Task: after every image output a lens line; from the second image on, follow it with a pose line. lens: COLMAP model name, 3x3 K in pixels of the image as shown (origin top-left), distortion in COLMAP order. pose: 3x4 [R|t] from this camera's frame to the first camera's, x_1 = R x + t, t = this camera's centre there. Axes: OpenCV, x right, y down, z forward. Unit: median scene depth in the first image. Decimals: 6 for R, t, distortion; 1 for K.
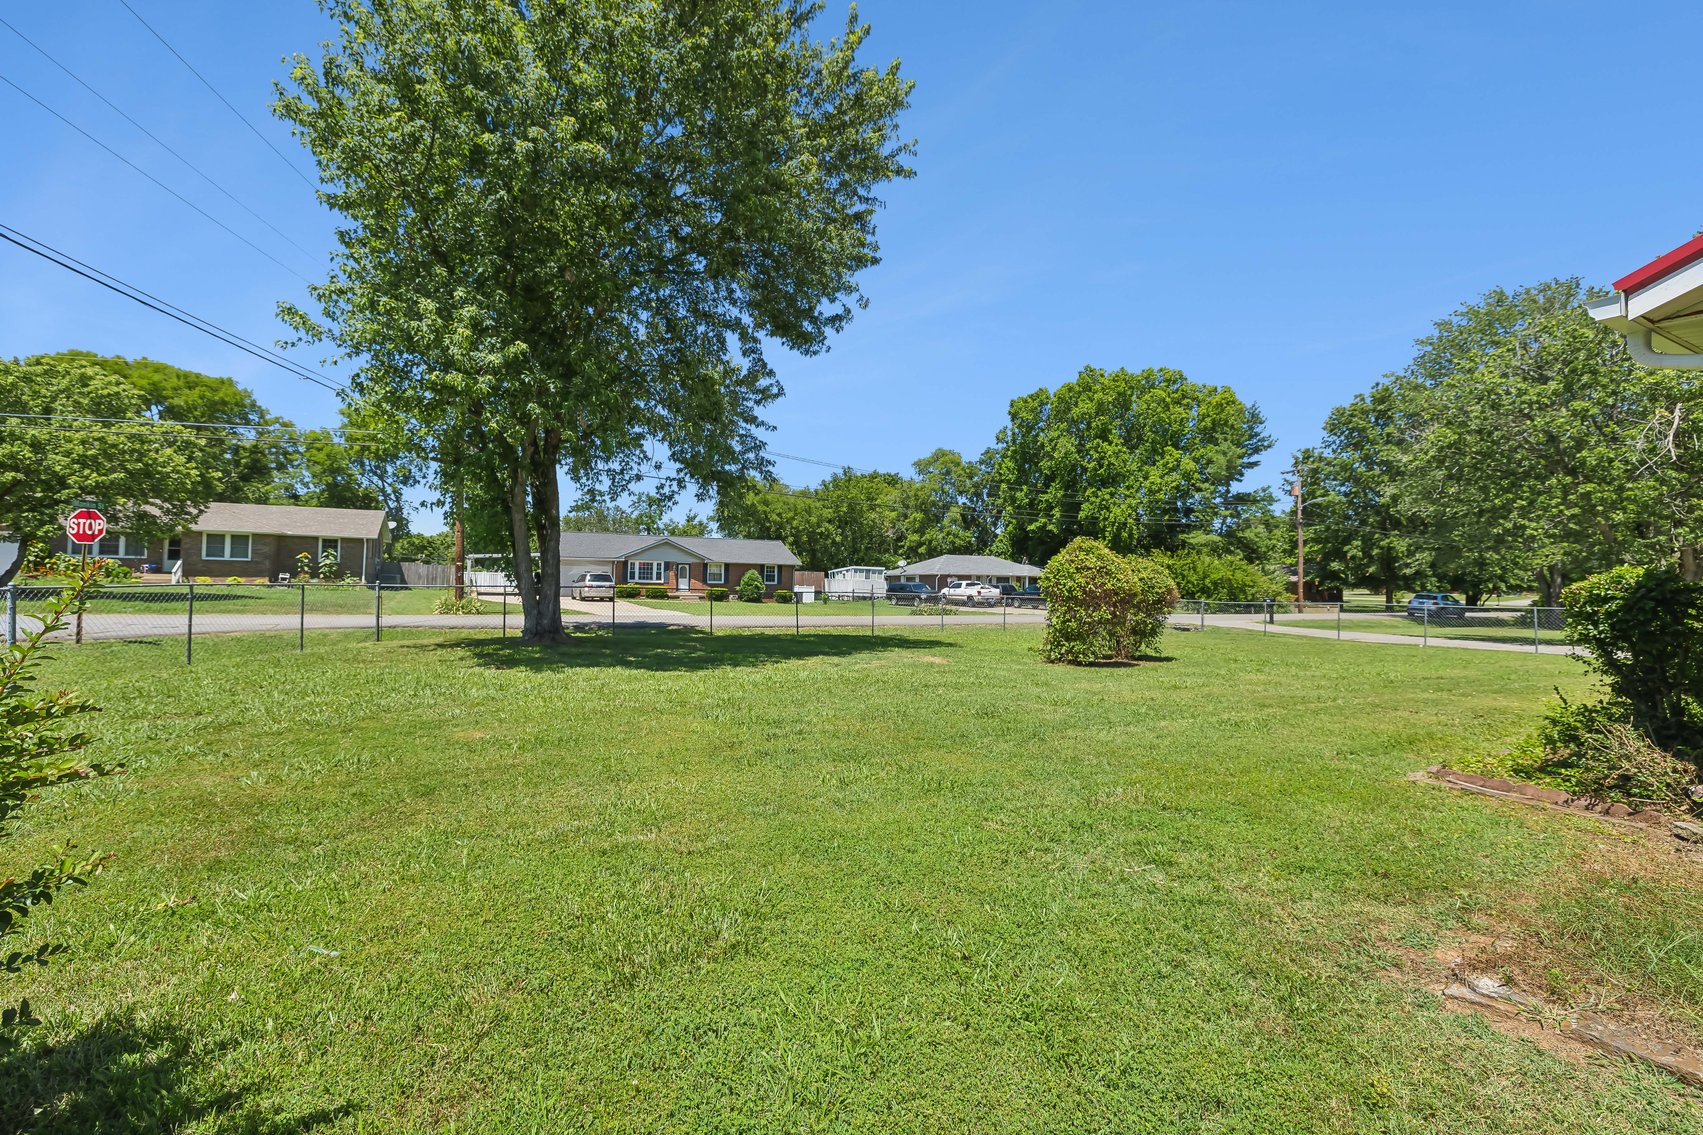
lens RADIAL K [[734.1, 0, 844.8], [0, 734.1, 555.9], [0, 0, 1]] dist [-0.001093, 0.000097]
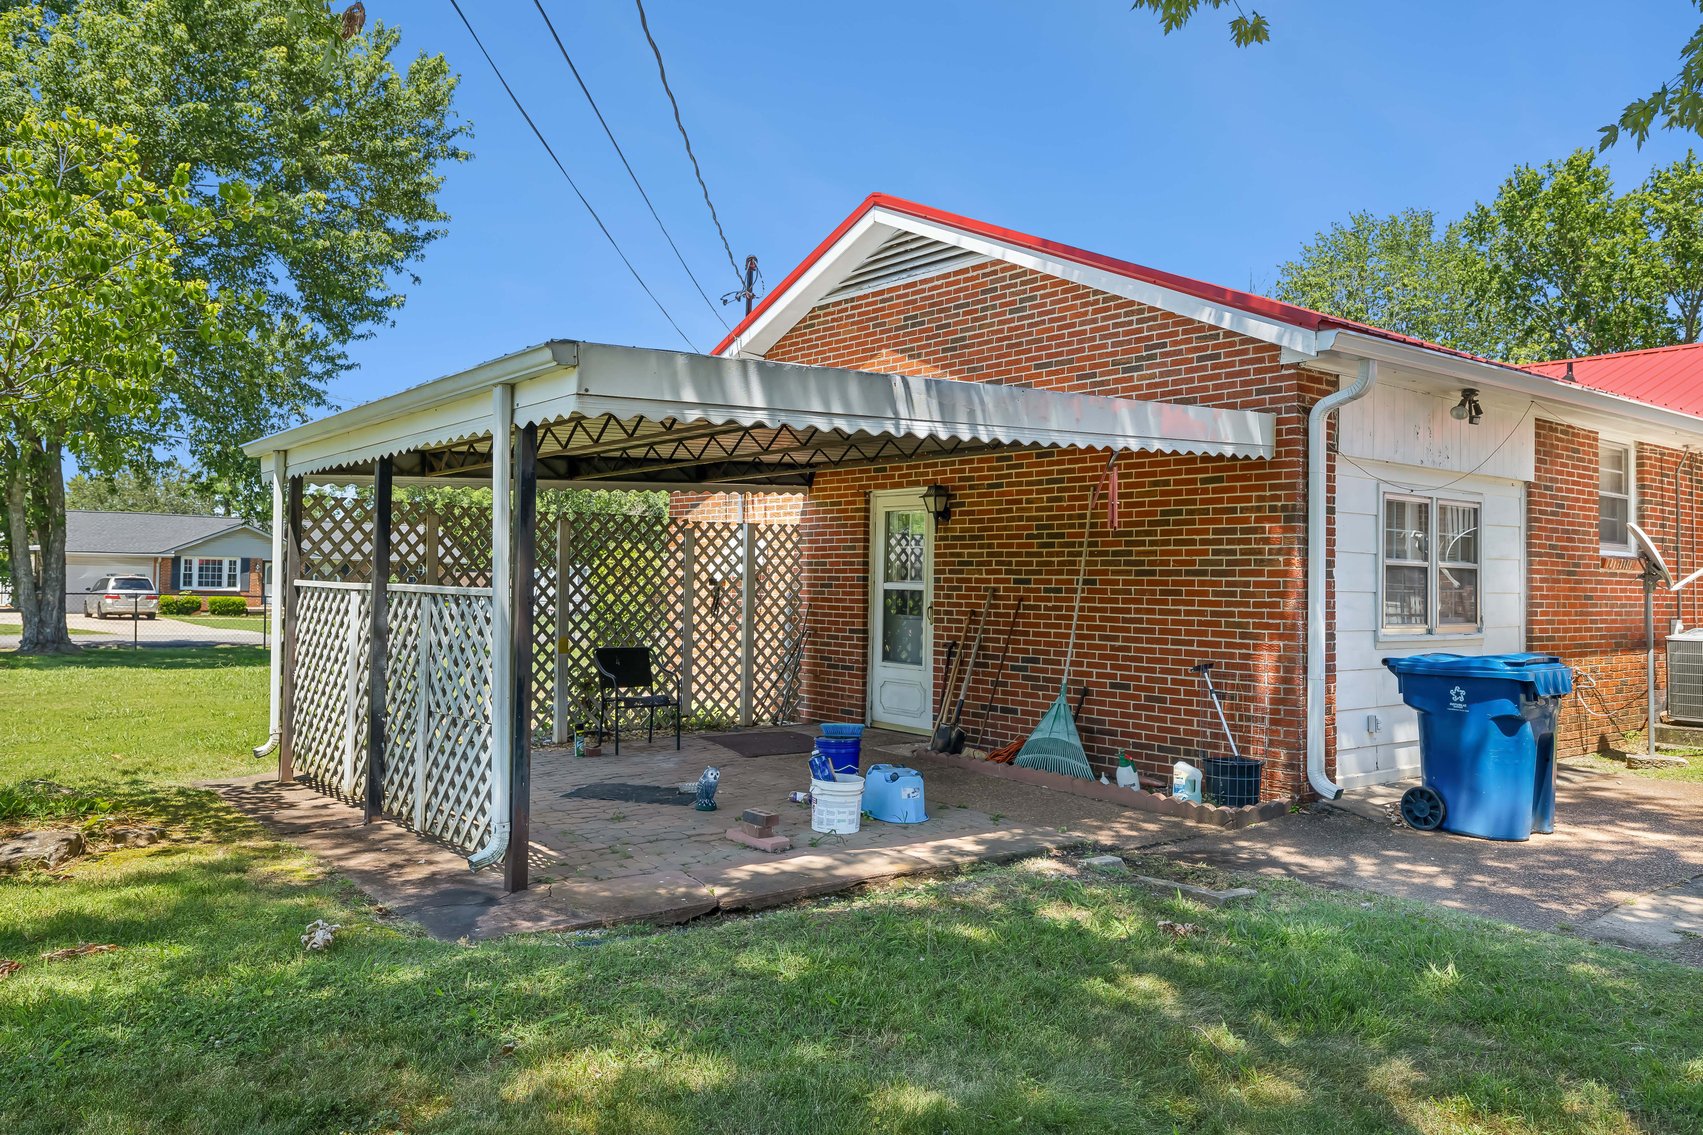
lens RADIAL K [[1262.8, 0, 851.5], [0, 1262.8, 567.5], [0, 0, 1]] dist [-0.002223, -0.000865]
pose [[0.982321, 0.001019, 0.187203, 0.075653], [-0.004277, 0.999846, 0.017000, -0.005262], [-0.187157, -0.017500, 0.982174, -0.197127]]
